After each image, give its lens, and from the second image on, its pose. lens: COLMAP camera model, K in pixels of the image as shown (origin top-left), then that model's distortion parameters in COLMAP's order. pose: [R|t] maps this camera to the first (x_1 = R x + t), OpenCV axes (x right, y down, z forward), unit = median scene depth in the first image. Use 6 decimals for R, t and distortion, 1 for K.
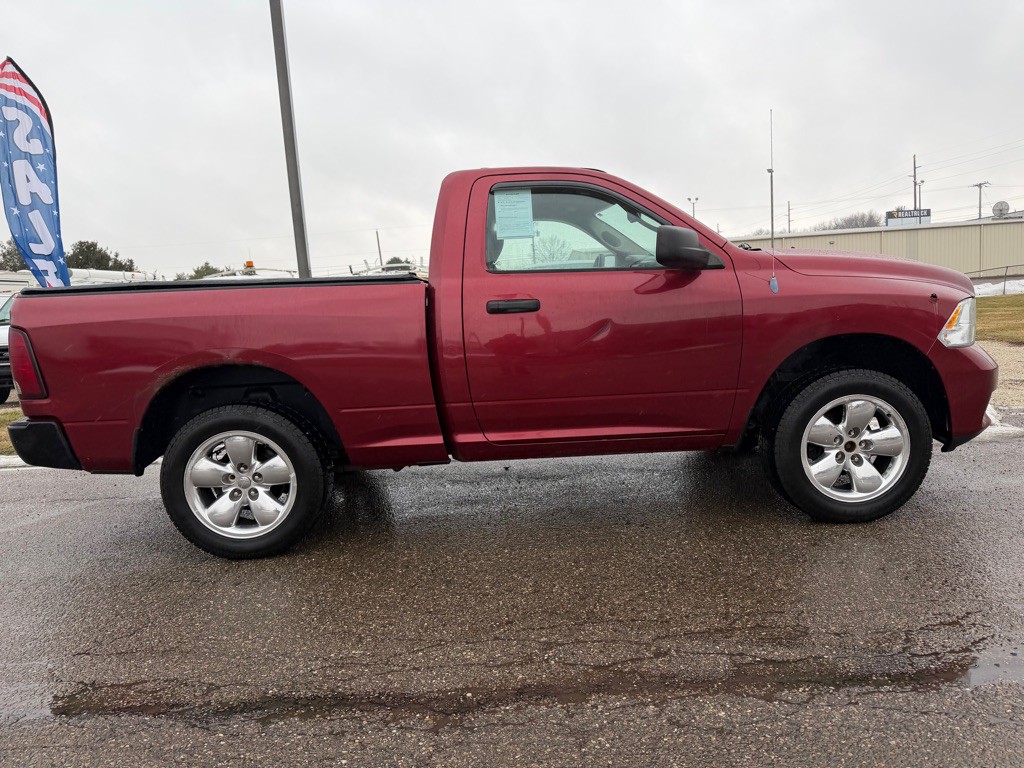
lens RADIAL K [[1305.9, 0, 512.0], [0, 1305.9, 401.3], [0, 0, 1]] dist [0.181246, -0.922866]
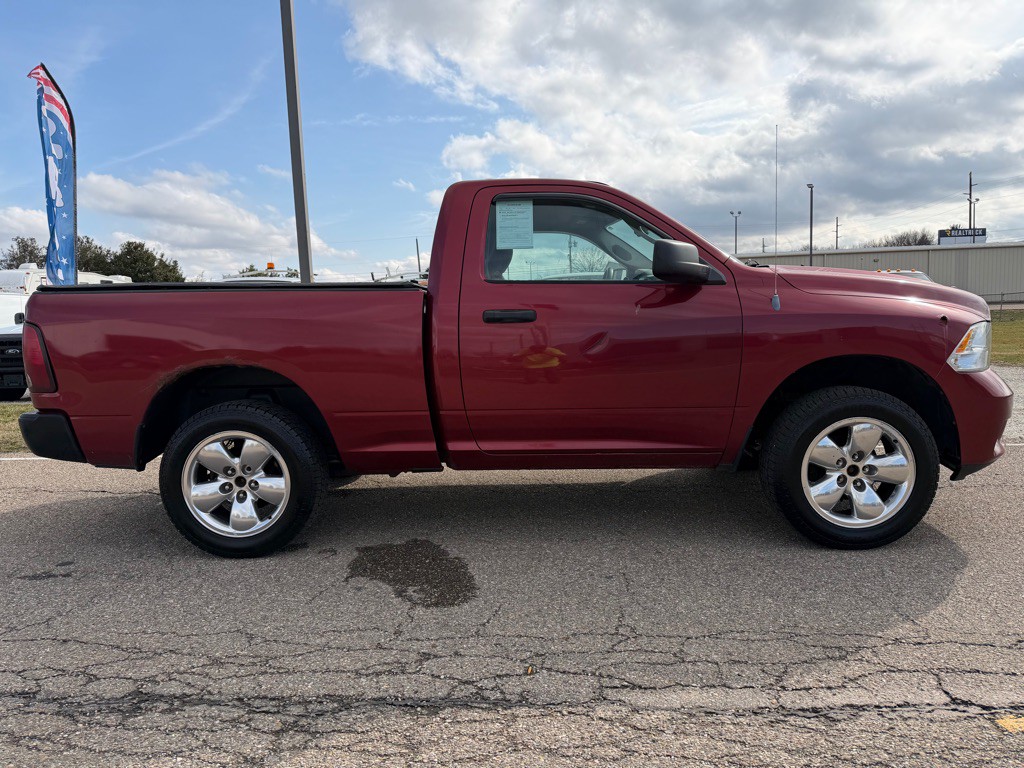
lens RADIAL K [[1305.9, 0, 512.0], [0, 1305.9, 401.3], [0, 0, 1]] dist [0.181246, -0.922866]
pose [[0.993478, 0.035905, -0.108223, 0.110520], [-0.036476, 0.999329, -0.003298, -0.004540], [0.108032, 0.007224, 0.994121, 0.005256]]
